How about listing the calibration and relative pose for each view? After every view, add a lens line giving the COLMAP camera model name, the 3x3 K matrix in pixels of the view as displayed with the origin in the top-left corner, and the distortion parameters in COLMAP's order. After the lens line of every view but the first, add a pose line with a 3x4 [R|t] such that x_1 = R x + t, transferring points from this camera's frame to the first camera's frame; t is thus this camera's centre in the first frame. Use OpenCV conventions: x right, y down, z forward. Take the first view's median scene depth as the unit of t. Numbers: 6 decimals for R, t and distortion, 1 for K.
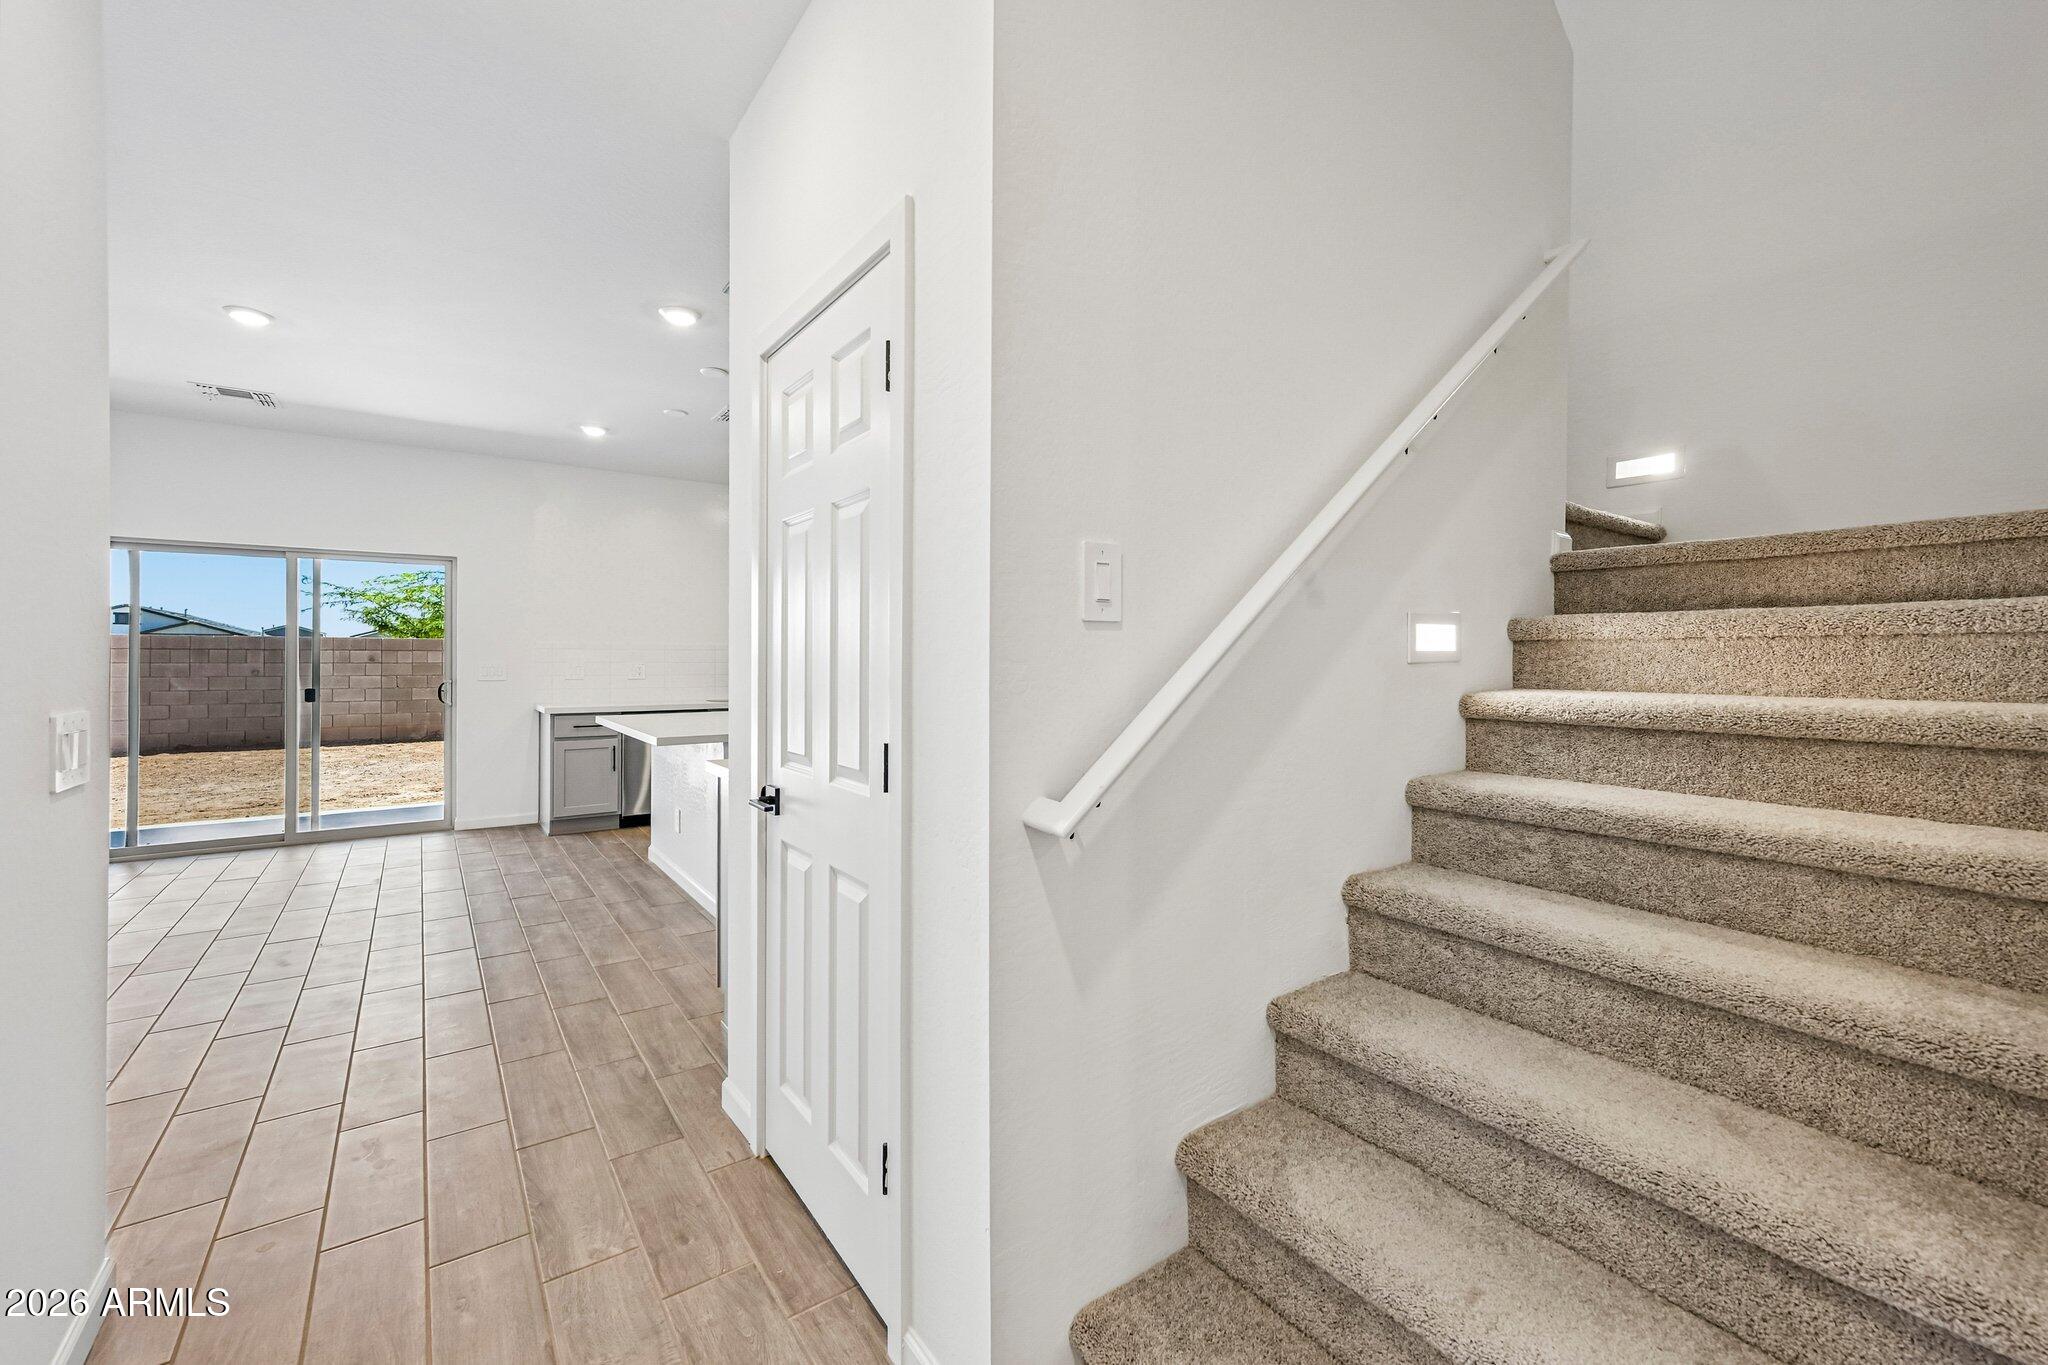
lens RADIAL K [[829.7, 0, 1044.6], [0, 829.7, 665.1], [0, 0, 1]] dist [0.004133, -0.000244]
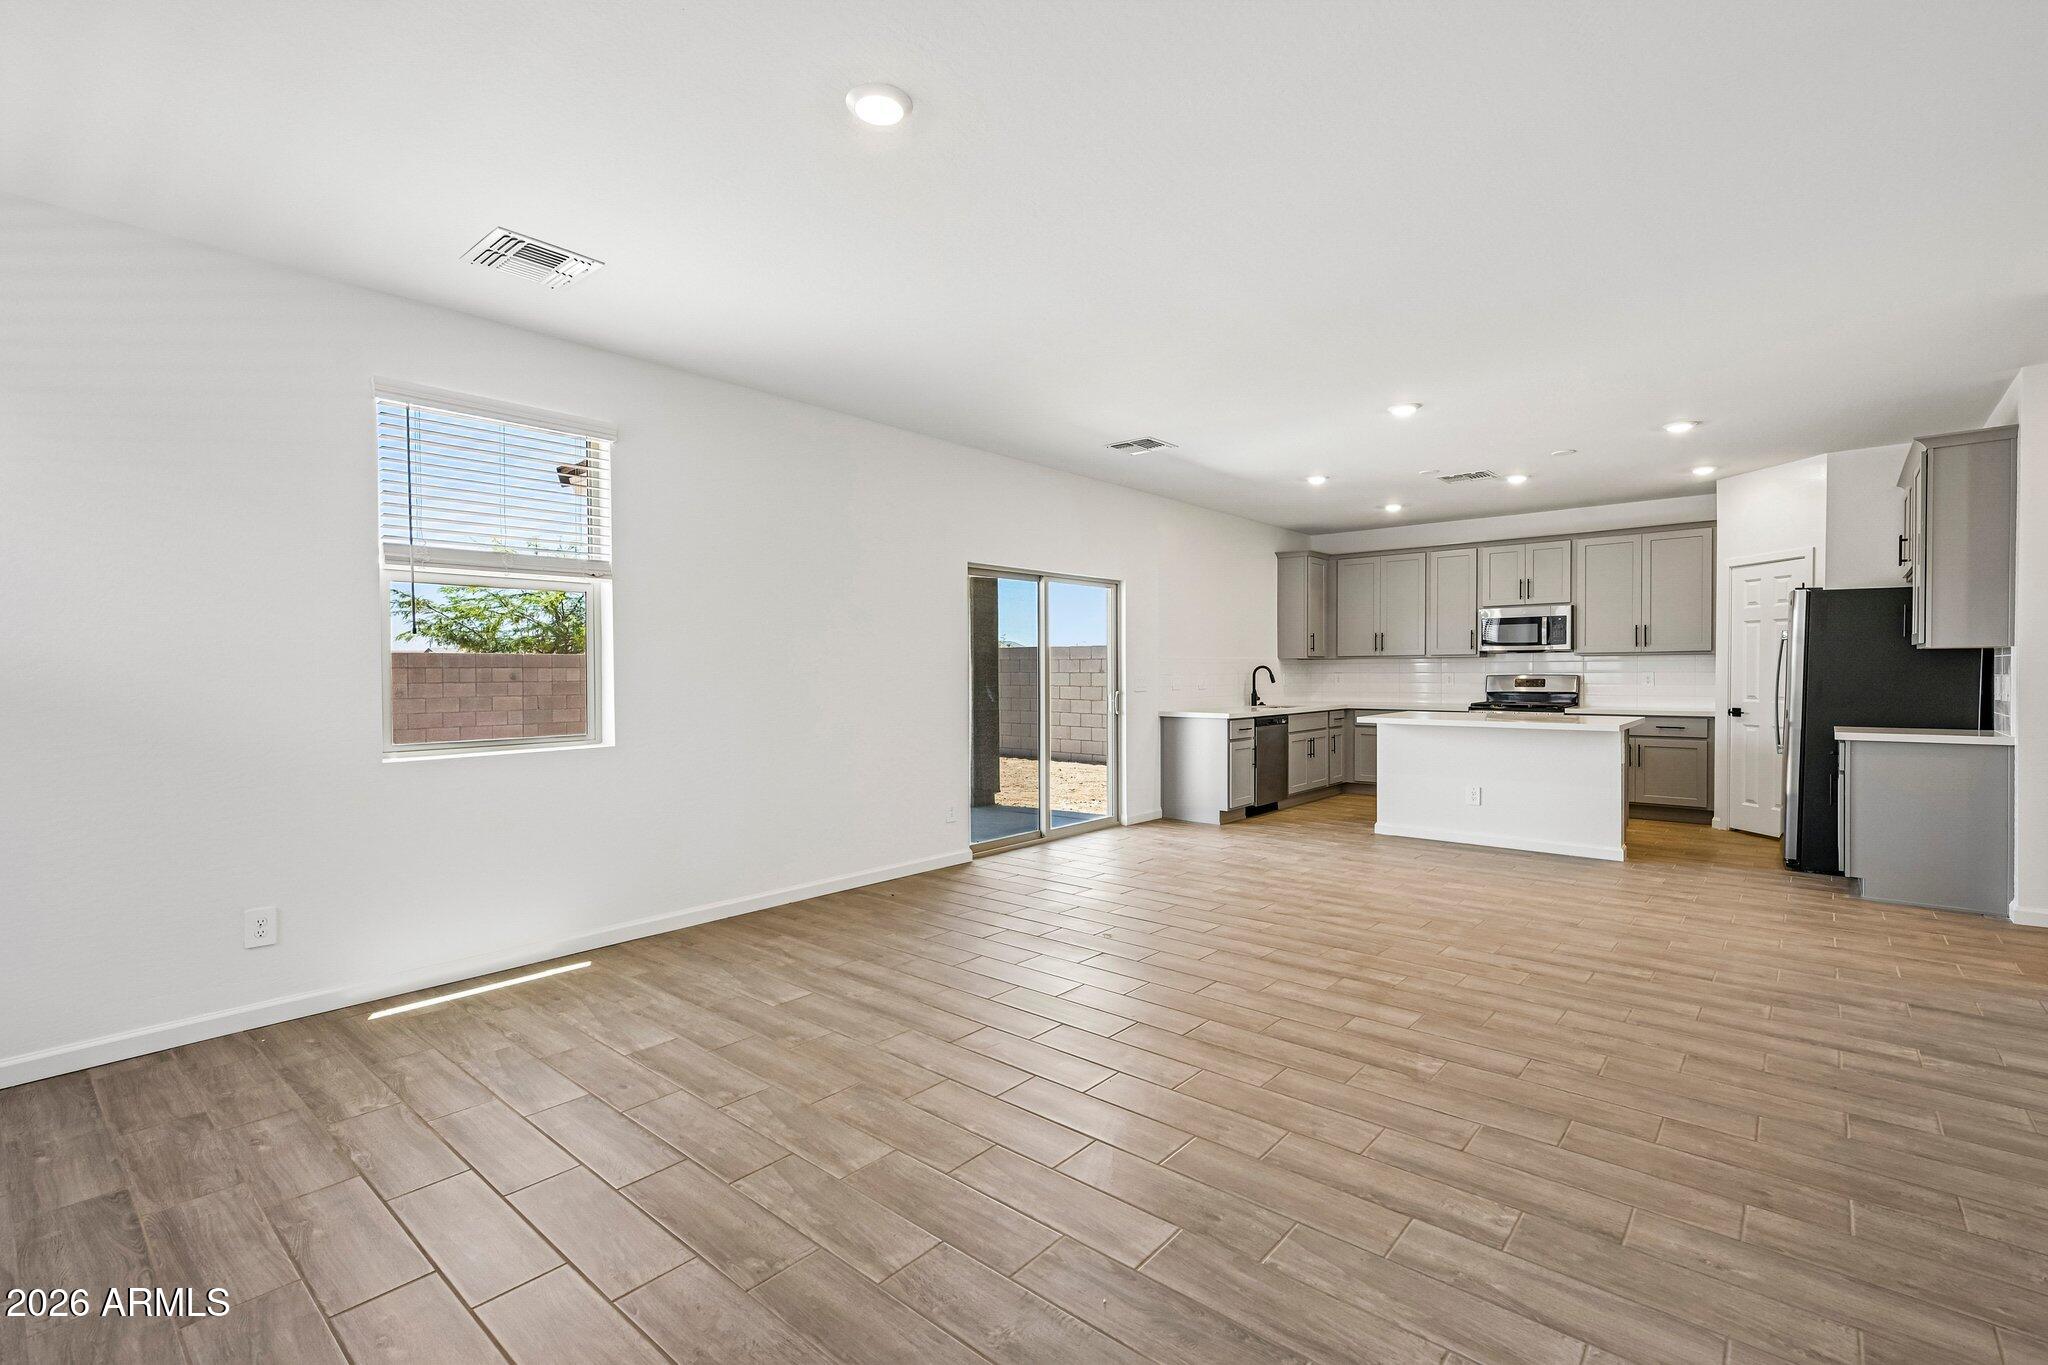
lens RADIAL K [[922.3, 0, 1015.3], [0, 922.3, 683.8], [0, 0, 1]] dist [0.011754, 0.000977]
pose [[0.974629, -0.007232, 0.223708, -0.785067], [0.007404, 0.999973, 0.000073, 0.005187], [-0.223702, 0.001585, 0.974656, -0.119134]]
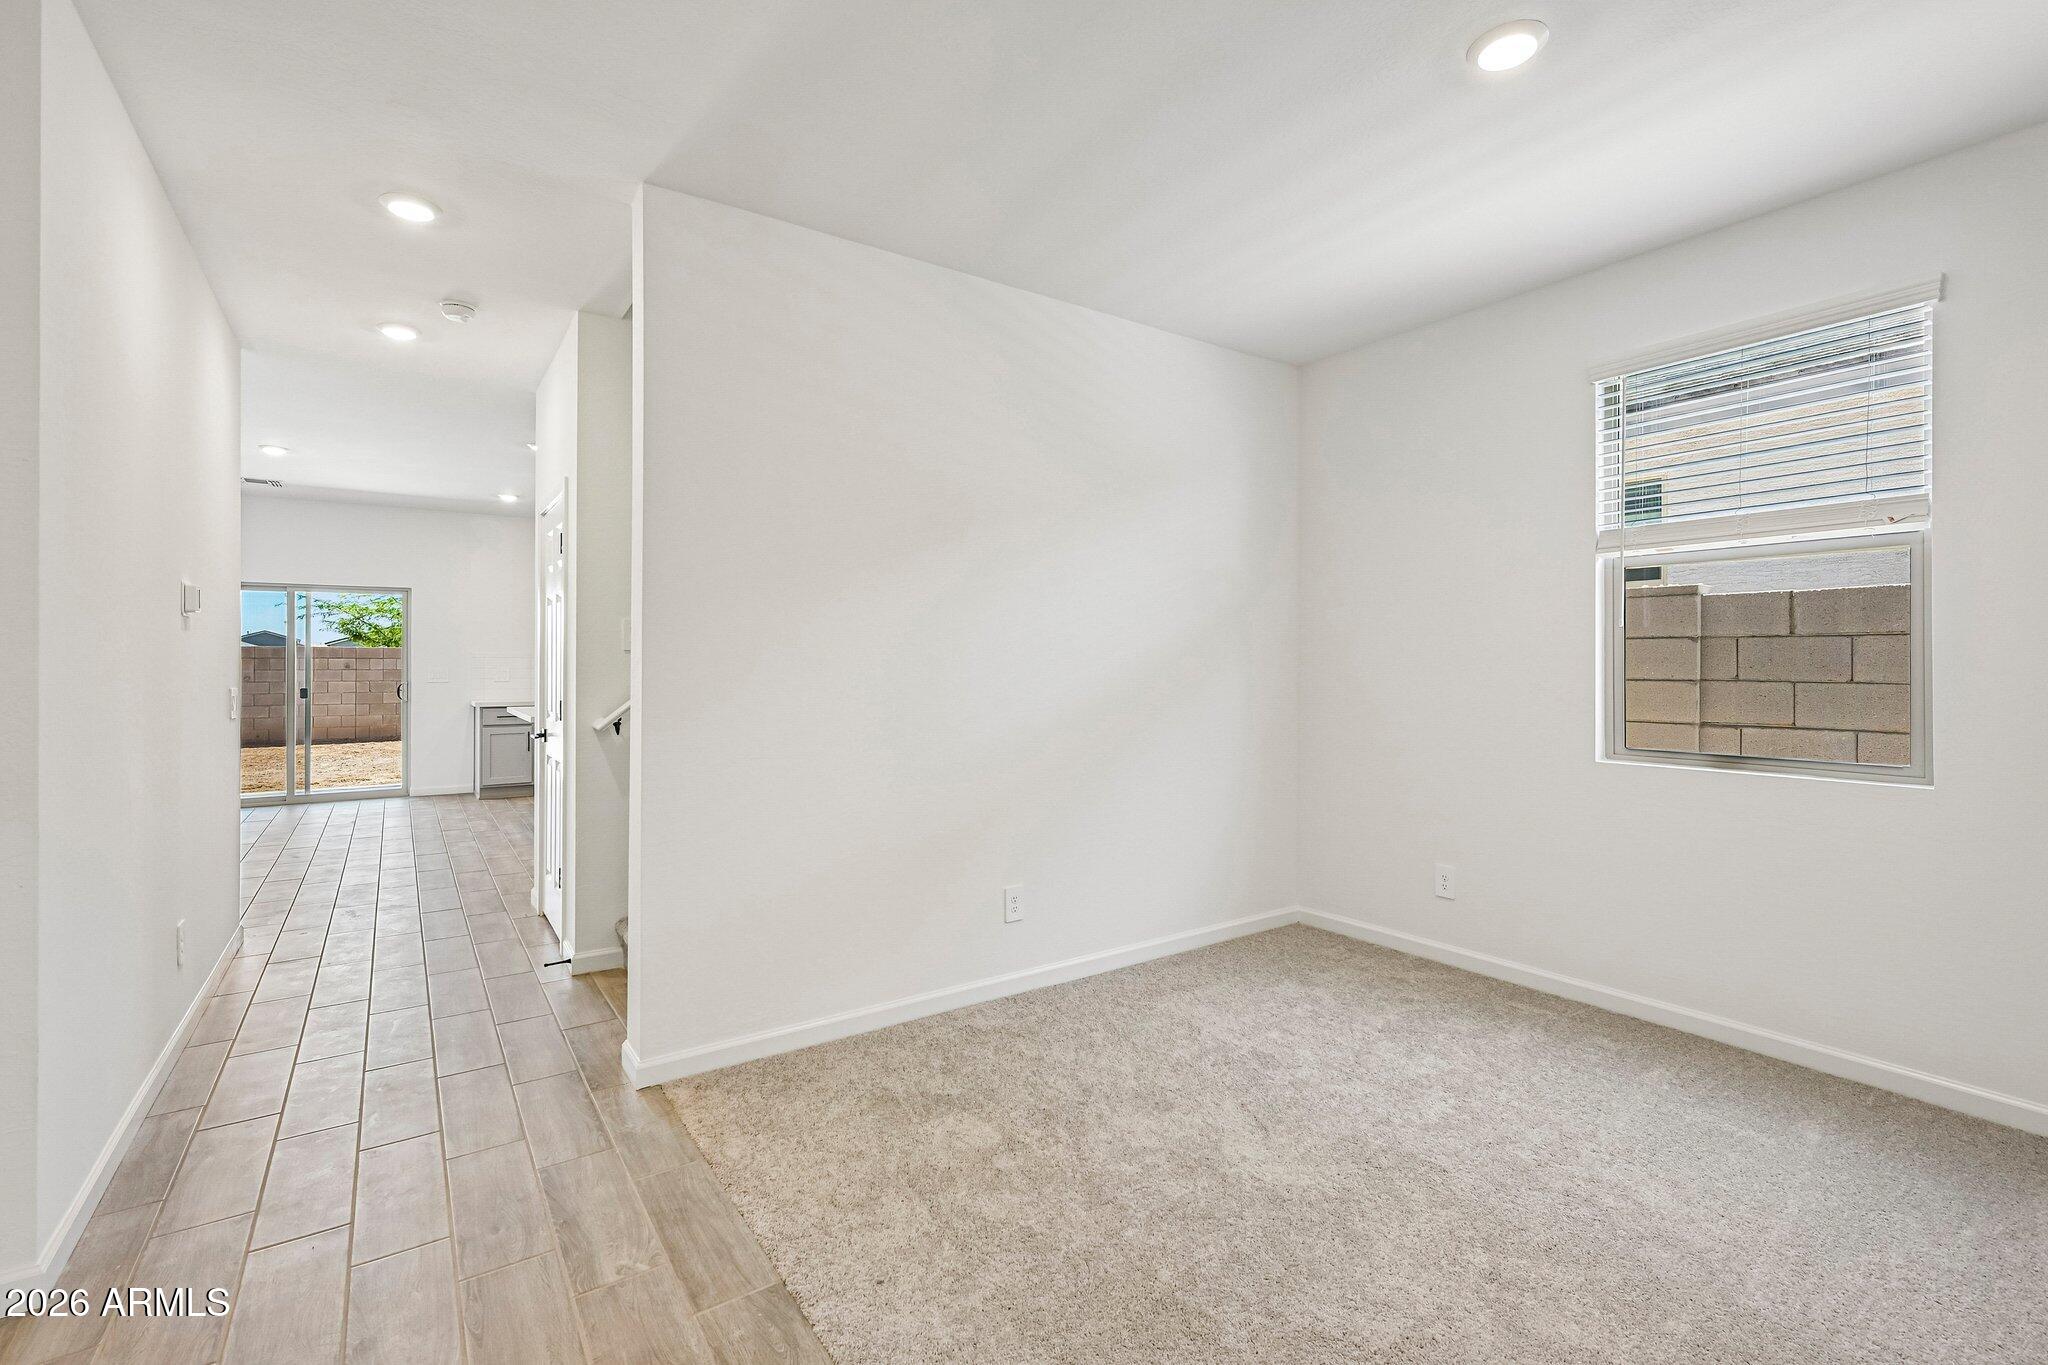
lens RADIAL K [[922.3, 0, 1024.3], [0, 922.3, 671.3], [0, 0, 1]] dist [0.011754, 0.000977]
pose [[0.998804, -0.000613, -0.048891, 0.232412], [0.000560, 0.999999, -0.001097, 0.002197], [0.048892, 0.001069, 0.998804, -0.291353]]
